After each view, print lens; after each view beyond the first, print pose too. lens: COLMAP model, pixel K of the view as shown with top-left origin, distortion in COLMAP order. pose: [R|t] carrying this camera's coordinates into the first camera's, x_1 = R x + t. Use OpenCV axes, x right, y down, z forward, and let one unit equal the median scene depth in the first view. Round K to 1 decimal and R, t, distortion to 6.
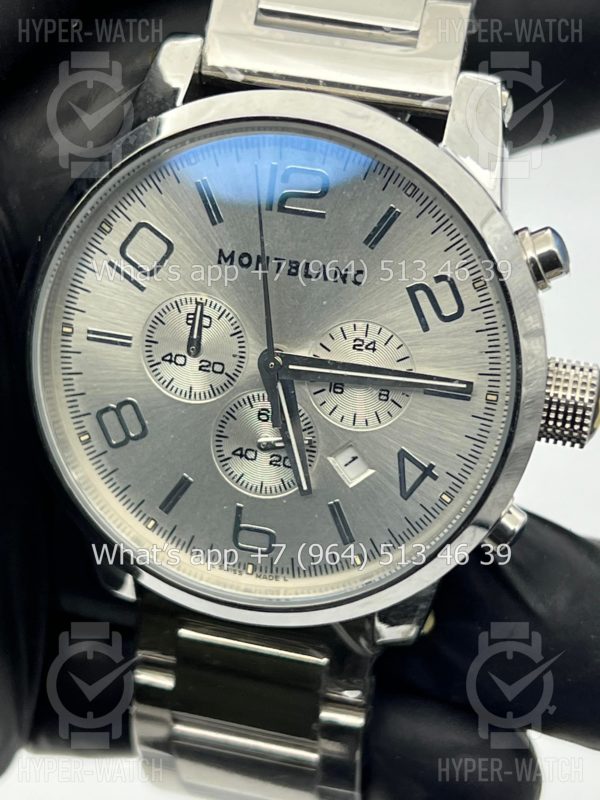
lens RADIAL K [[1835.6, 0, 295.9], [0, 1835.6, 397.7], [0, 0, 1]] dist [0.256875, 0.000000]
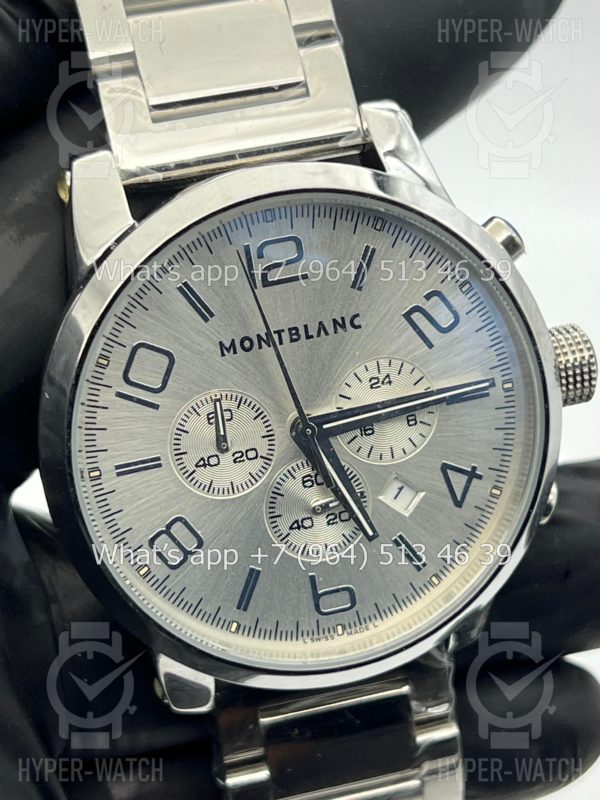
lens RADIAL K [[1835.6, 0, 296.1], [0, 1835.6, 395.7], [0, 0, 1]] dist [0.256875, 0.000000]
pose [[0.884737, -0.349234, 0.308667, -0.320668], [0.351903, 0.934756, 0.048940, -0.086959], [-0.305620, 0.065322, 0.949910, 0.037377]]
